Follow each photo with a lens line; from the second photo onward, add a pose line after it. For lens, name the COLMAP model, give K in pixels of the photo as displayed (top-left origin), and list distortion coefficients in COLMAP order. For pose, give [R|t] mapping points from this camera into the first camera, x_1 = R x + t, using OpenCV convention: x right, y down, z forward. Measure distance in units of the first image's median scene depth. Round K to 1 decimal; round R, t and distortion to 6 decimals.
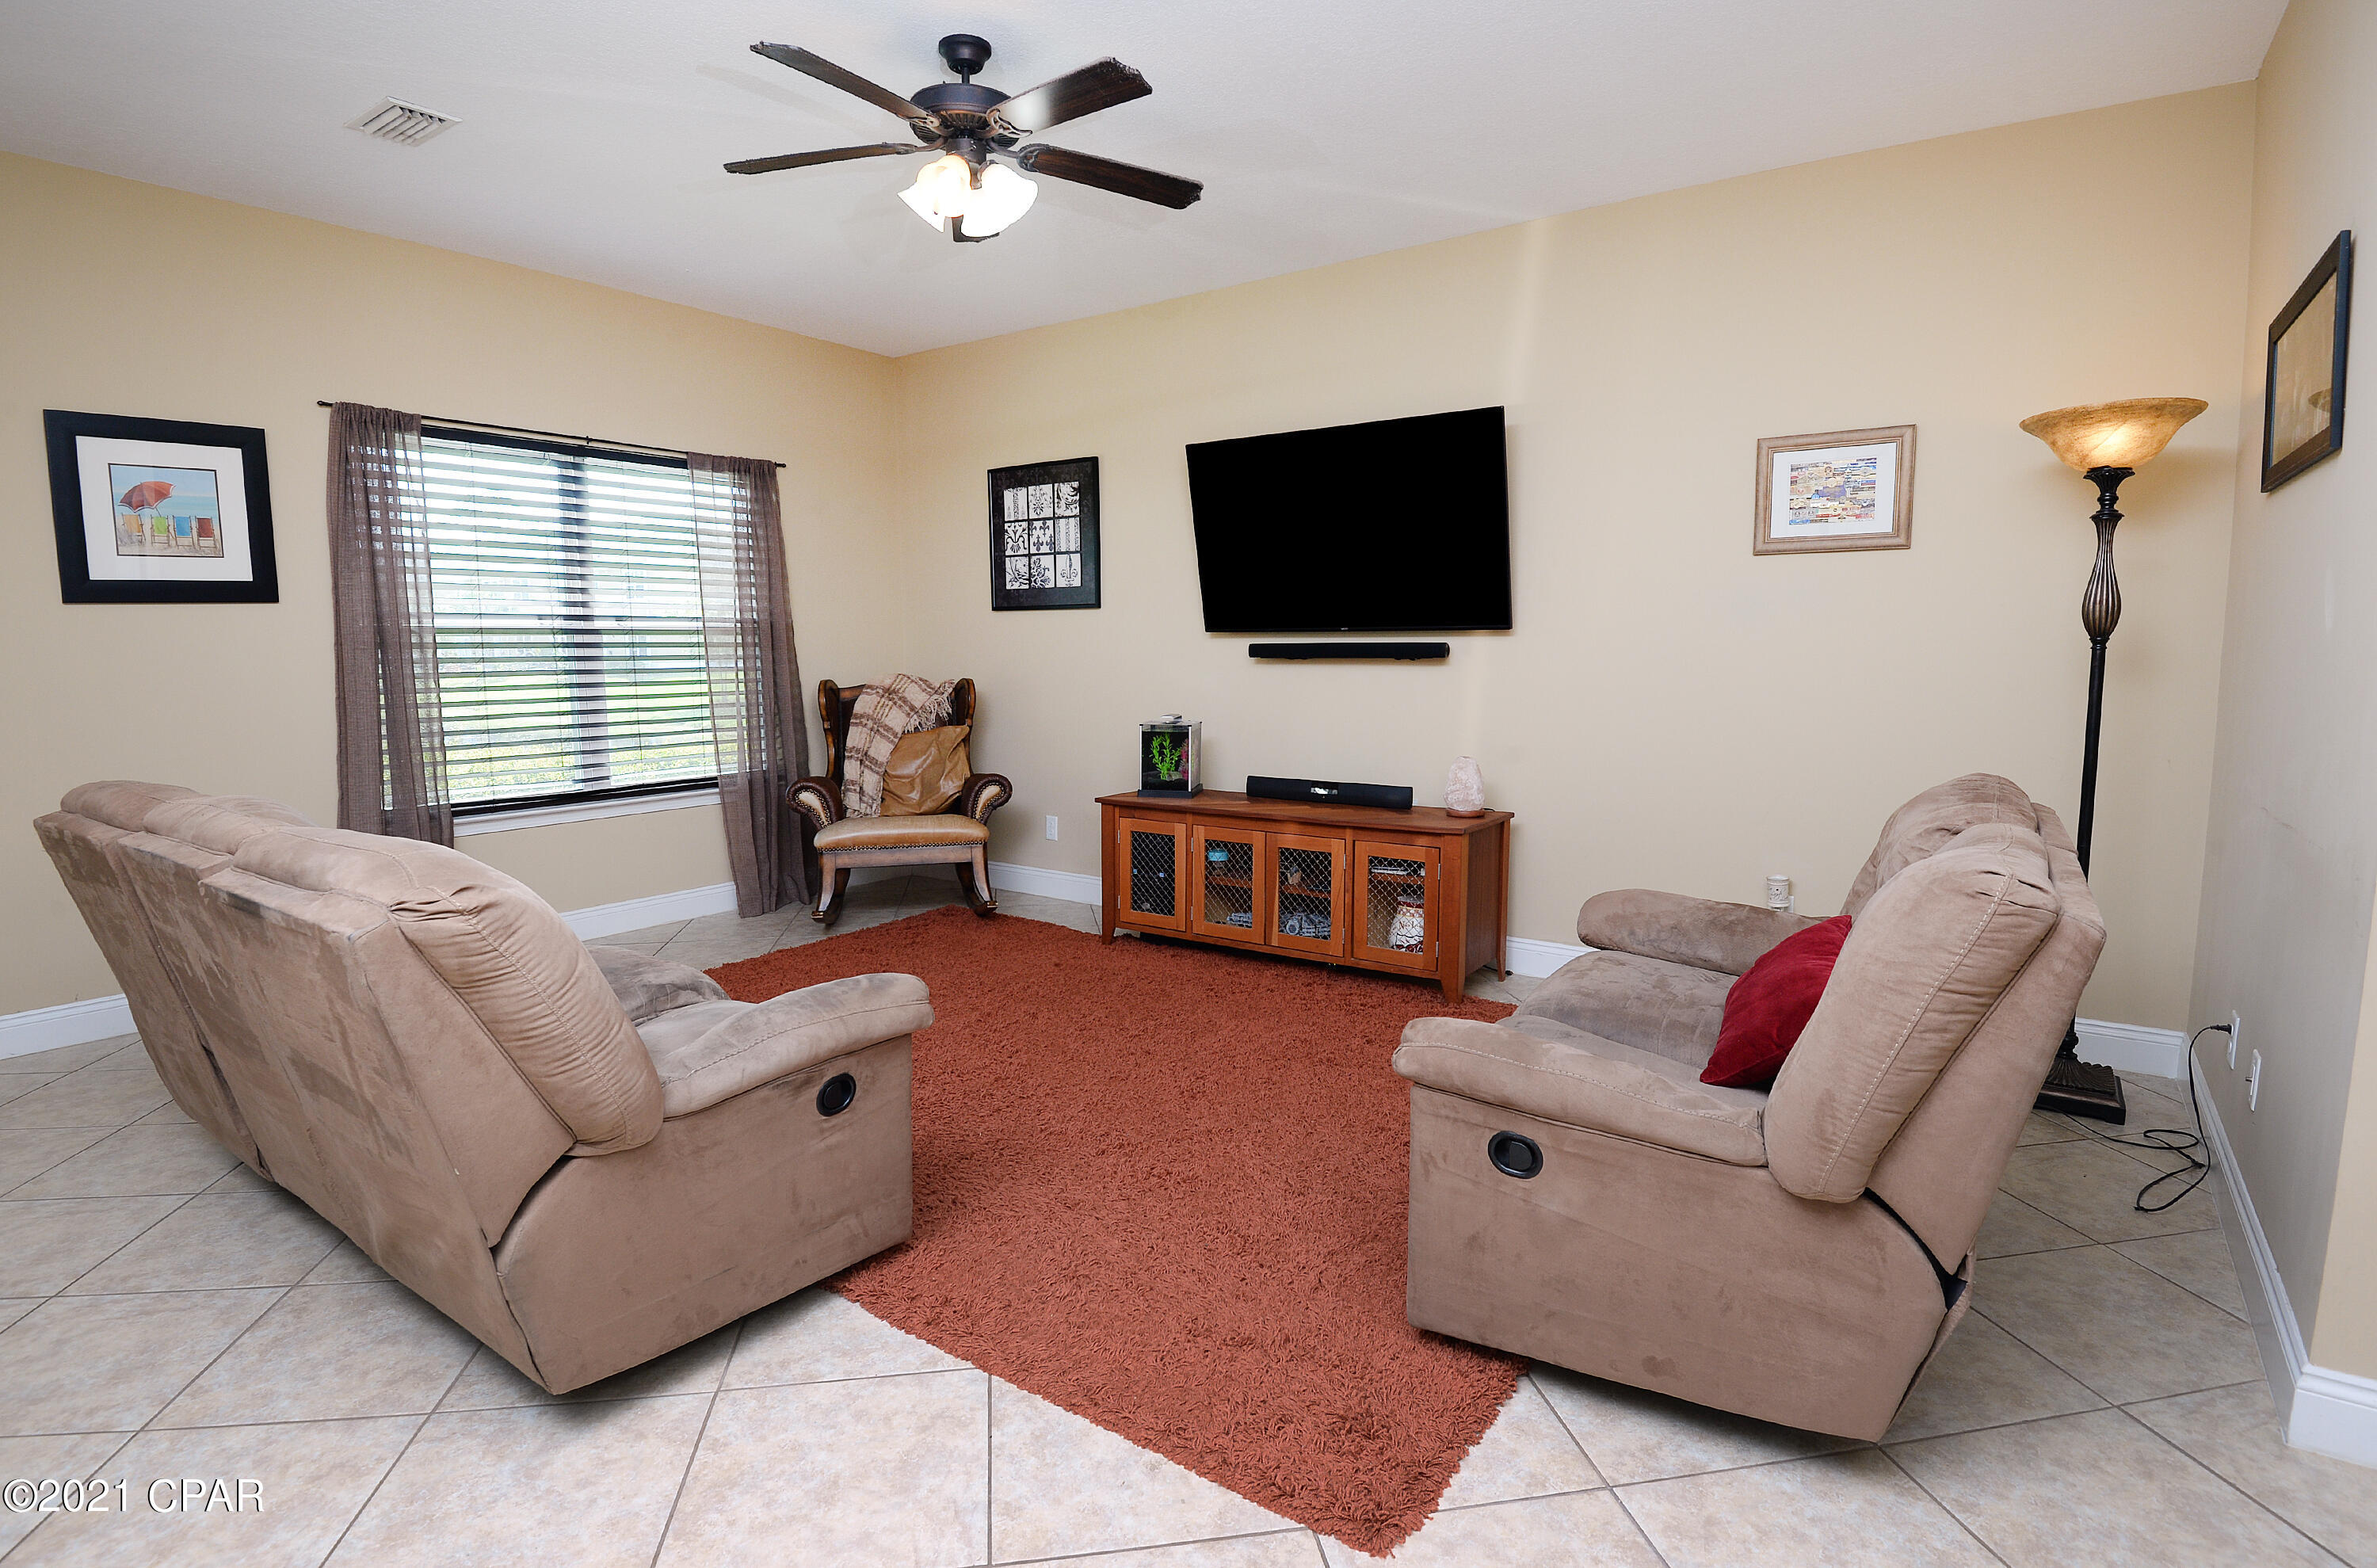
lens RADIAL K [[1159.0, 0, 1188.5], [0, 1159.0, 784.0], [0, 0, 1]] dist [0.002112, -0.035577]
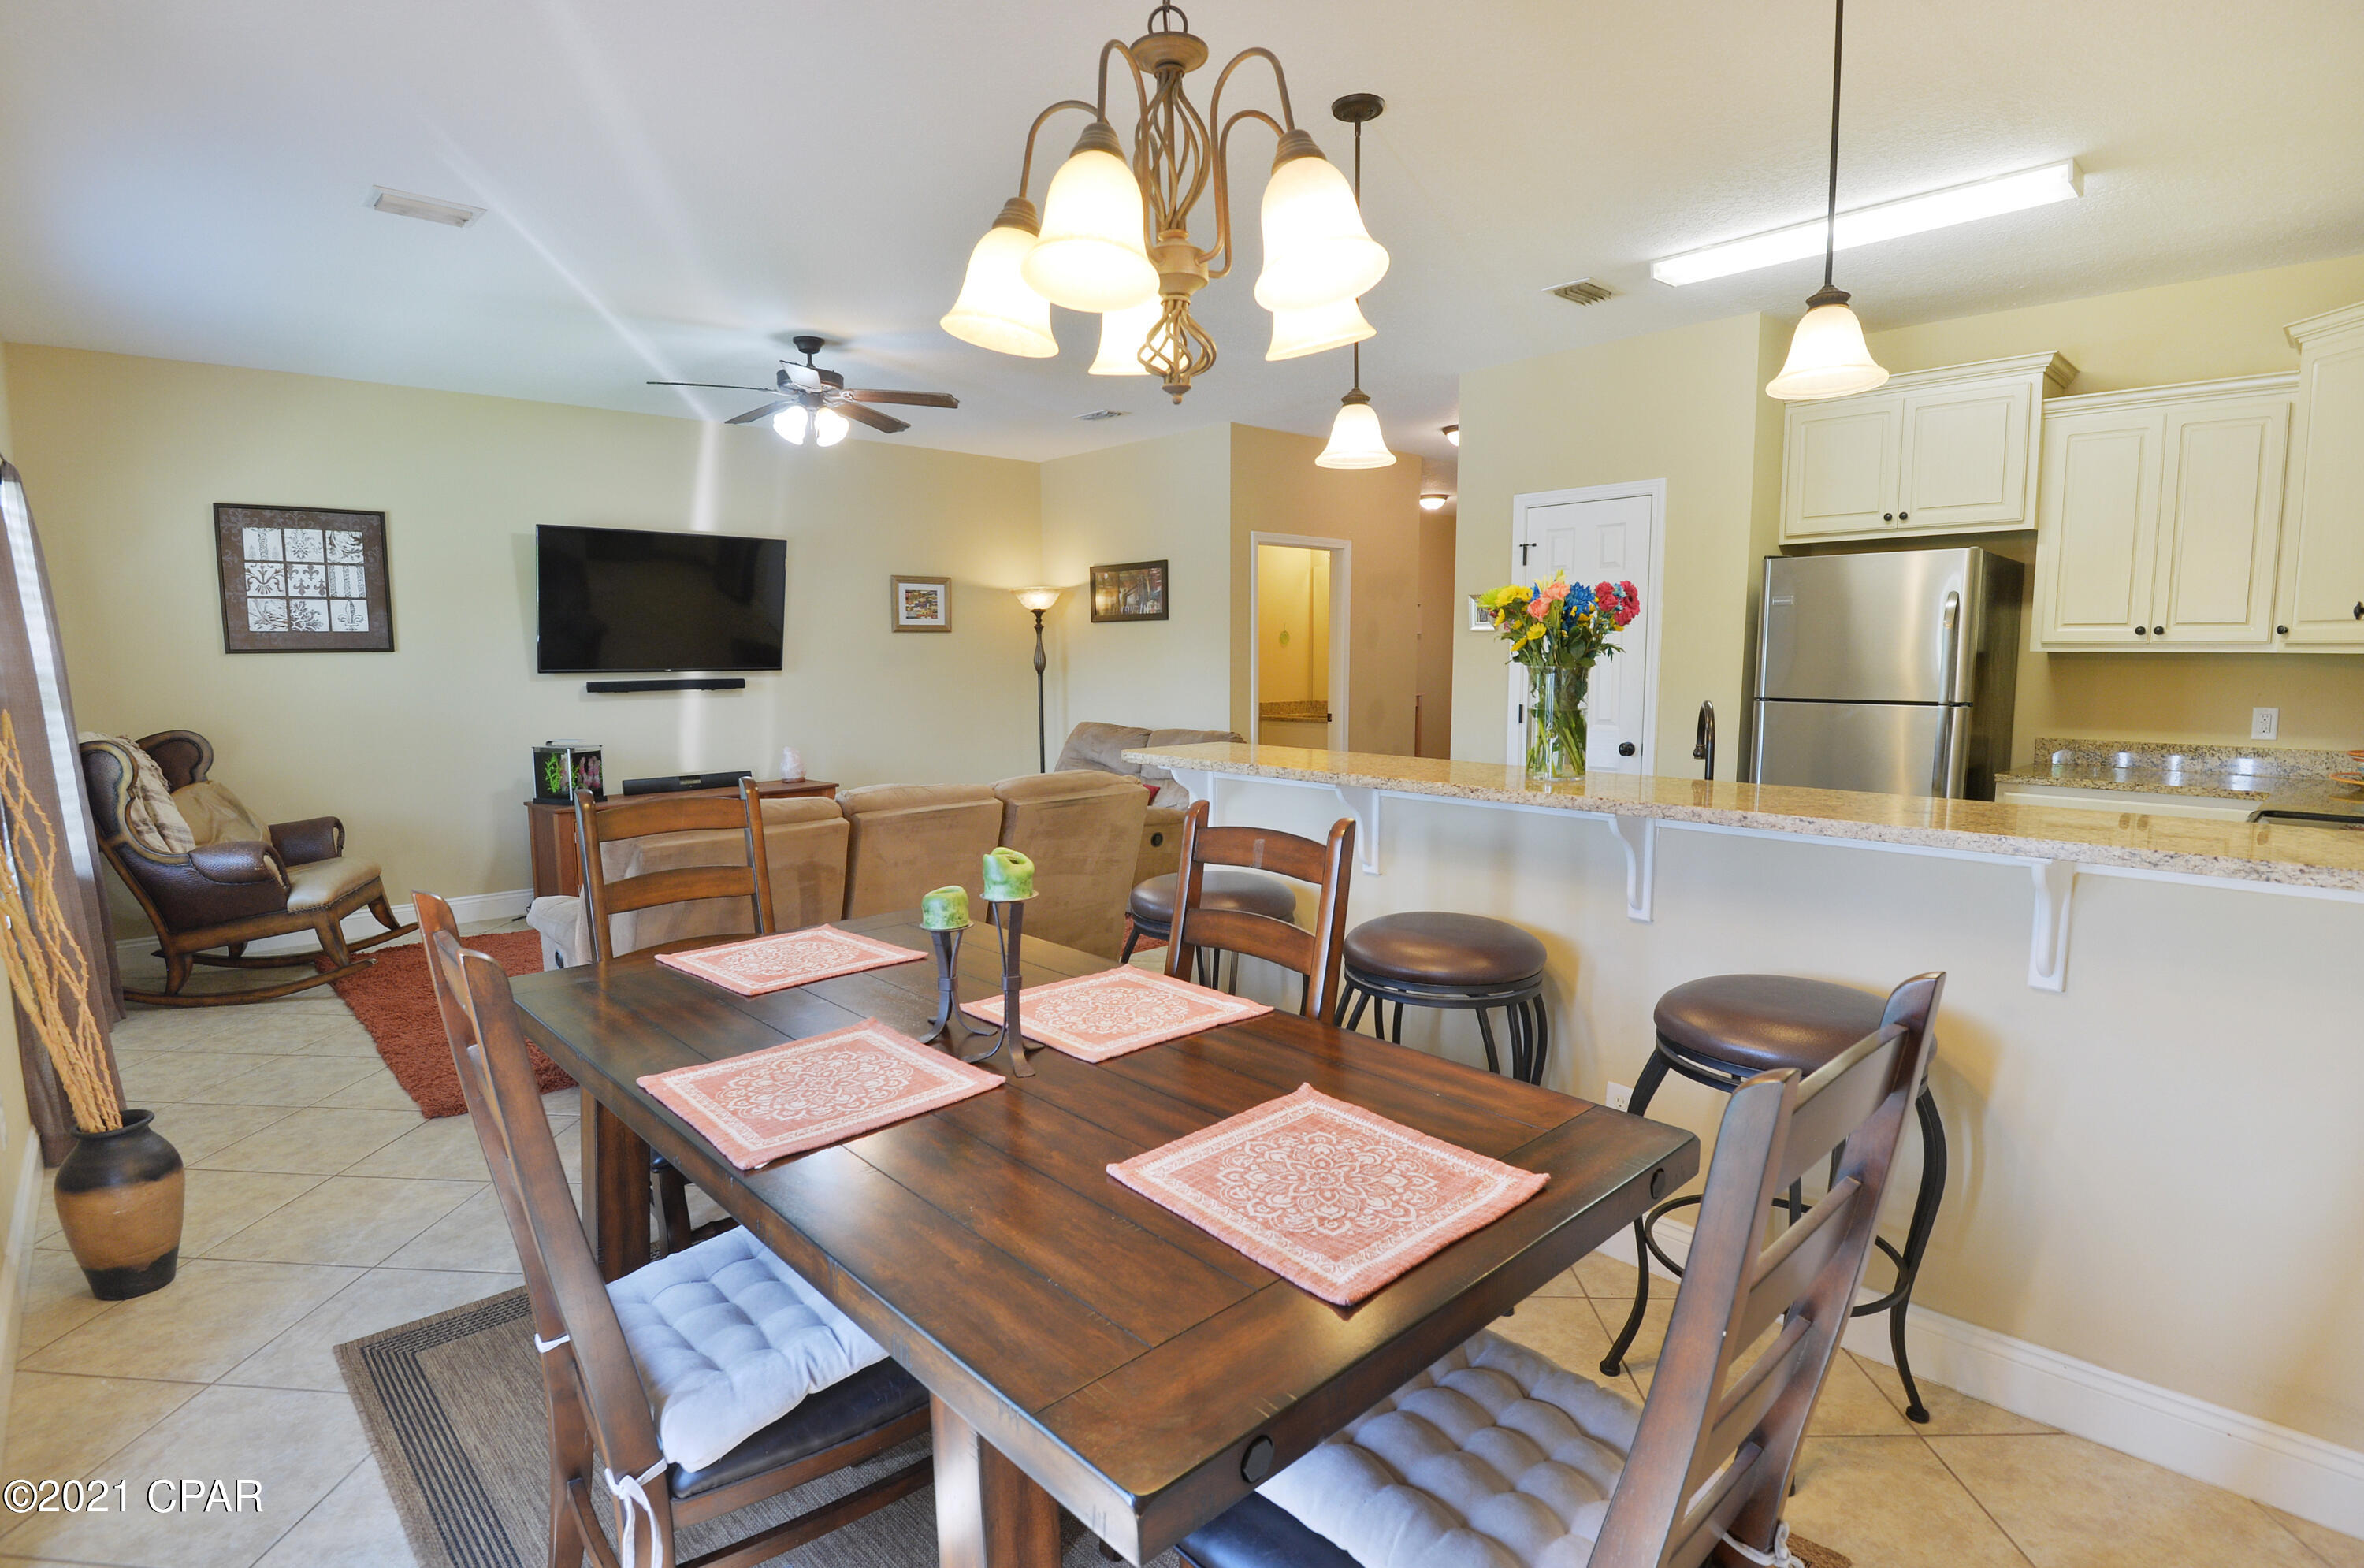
lens RADIAL K [[1125.0, 0, 1206.6], [0, 1125.0, 803.2], [0, 0, 1]] dist [-0.056988, 0.000943]
pose [[0.179858, -0.125598, 0.975641, -1.010870], [0.117575, 0.987450, 0.105444, -0.033913], [-0.976641, 0.095746, 0.192368, 0.091897]]
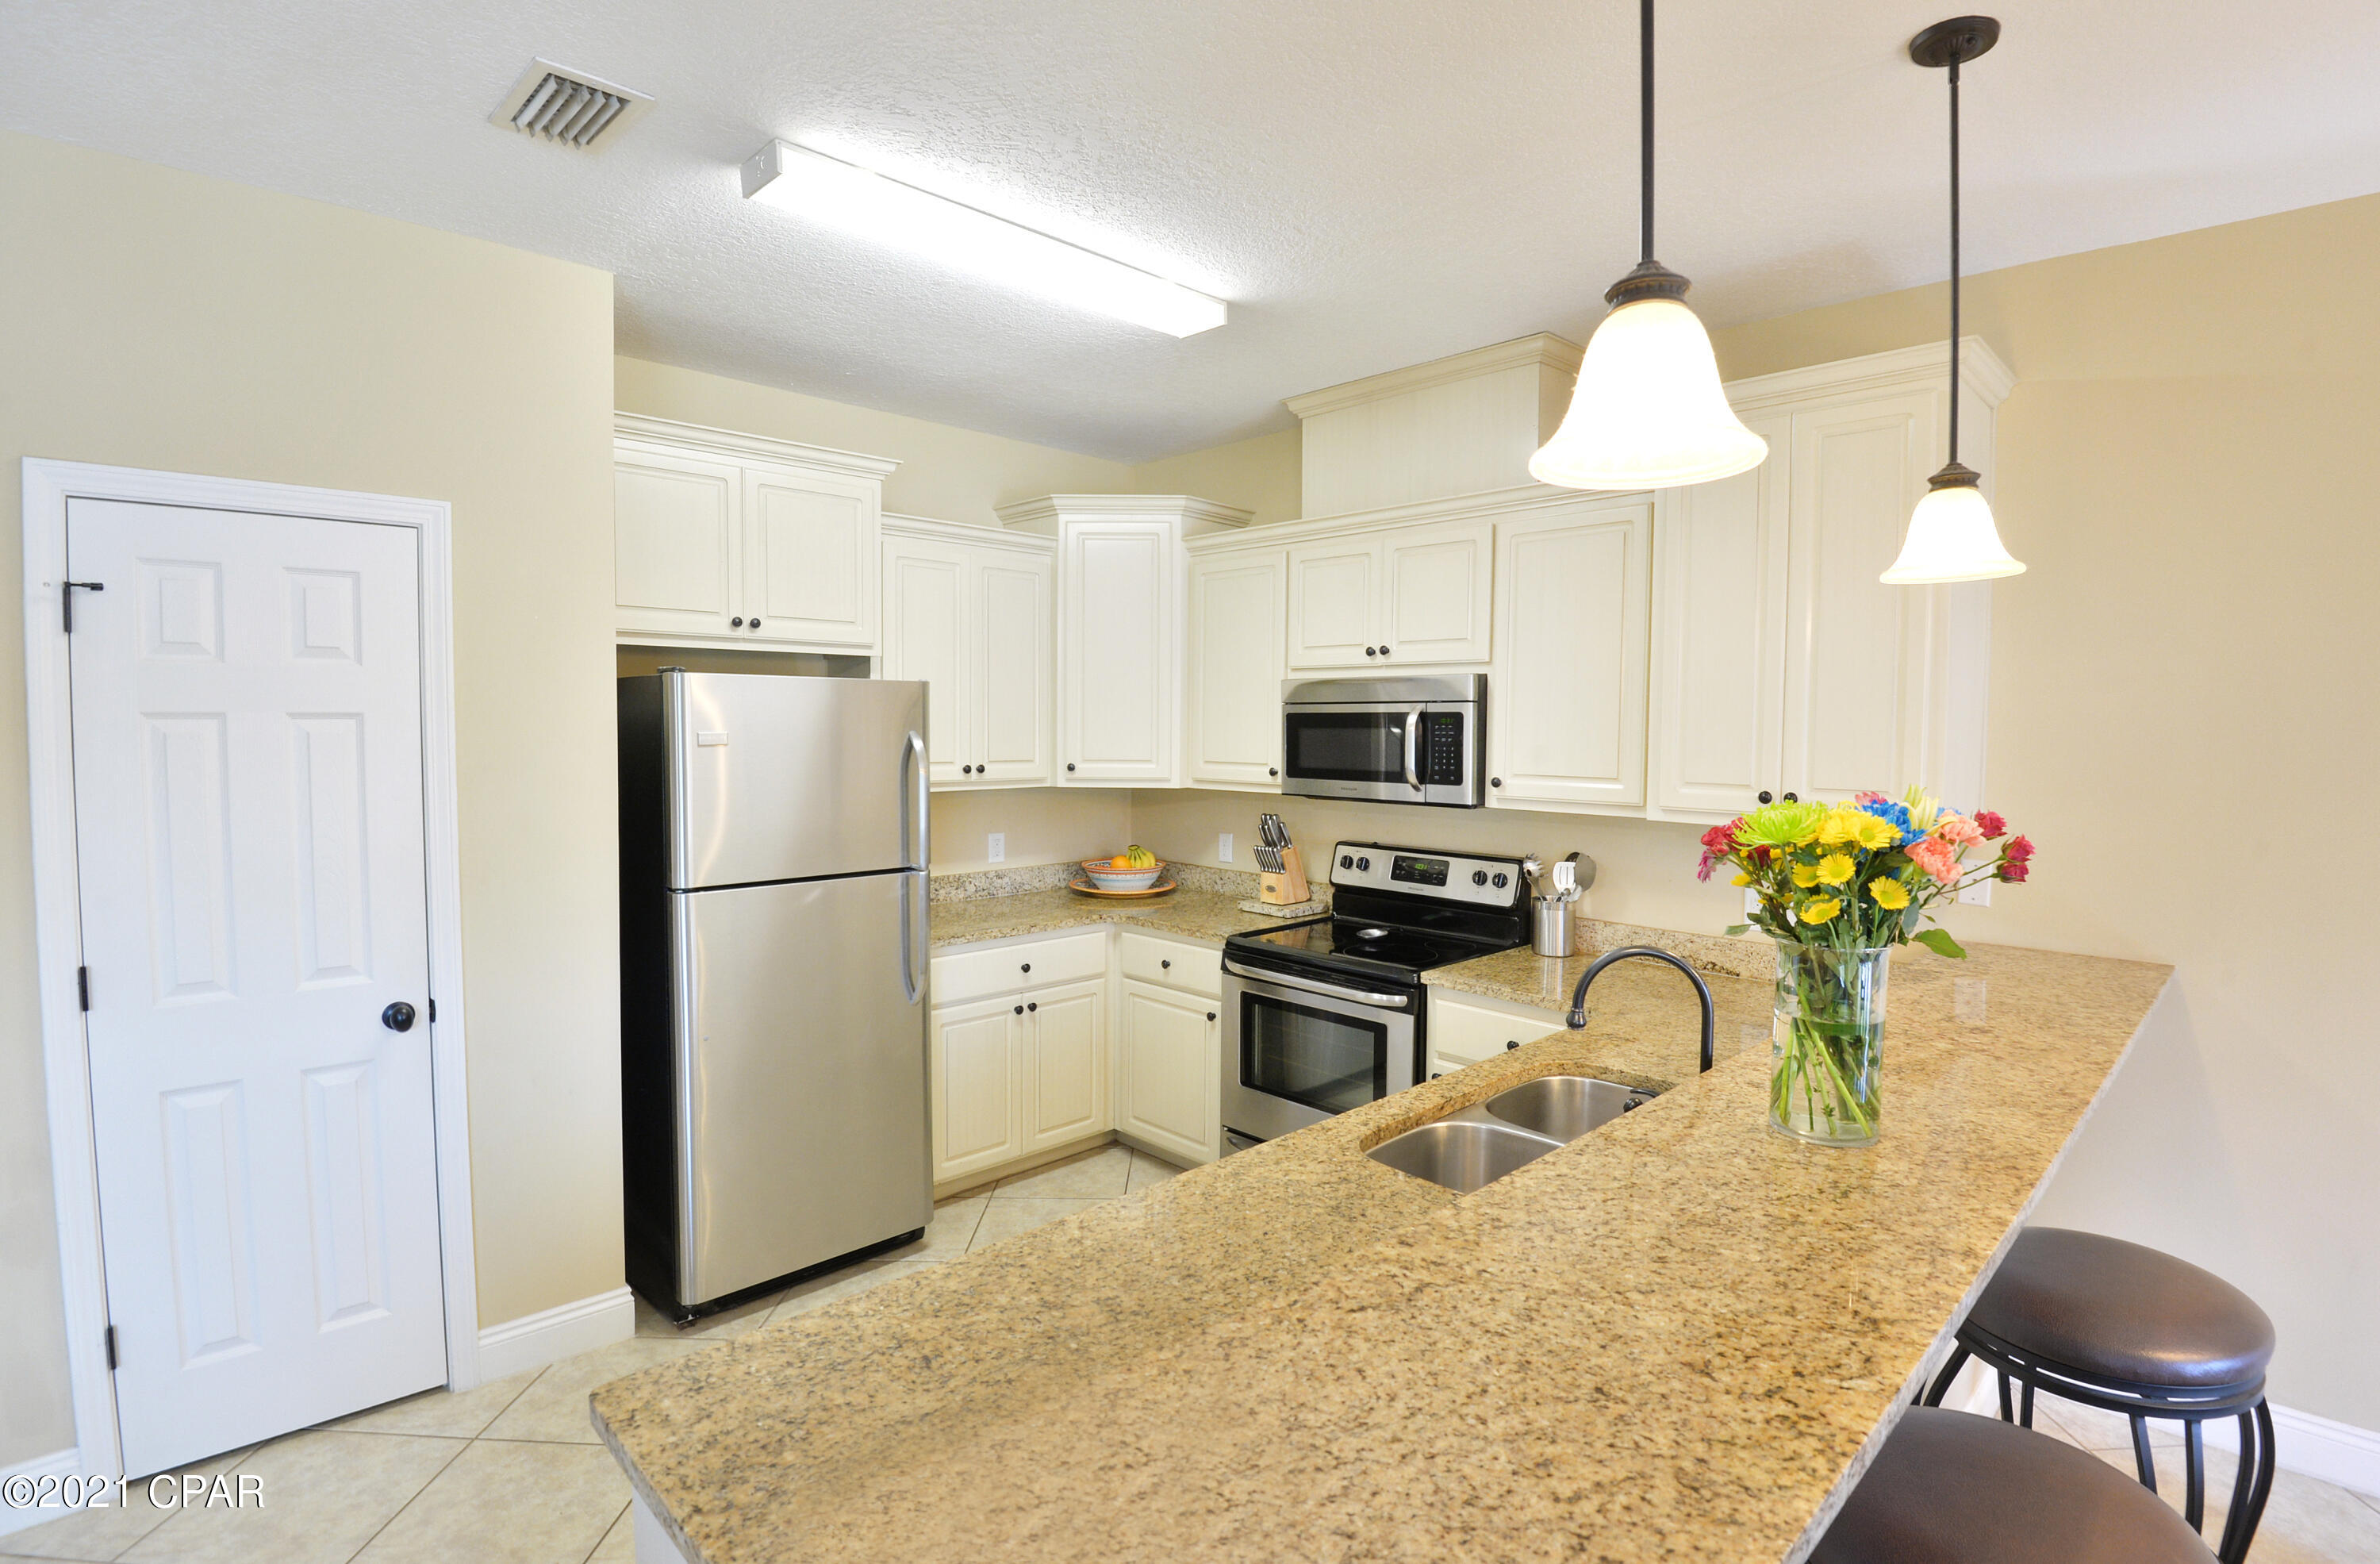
lens RADIAL K [[1141.7, 0, 1196.4], [0, 1141.7, 794.6], [0, 0, 1]] dist [-0.006547, -0.000682]
pose [[-0.986049, -0.016195, 0.165664, -0.399389], [0.012713, 0.985022, 0.171959, -0.116983], [-0.165967, 0.171666, -0.971074, 0.338900]]
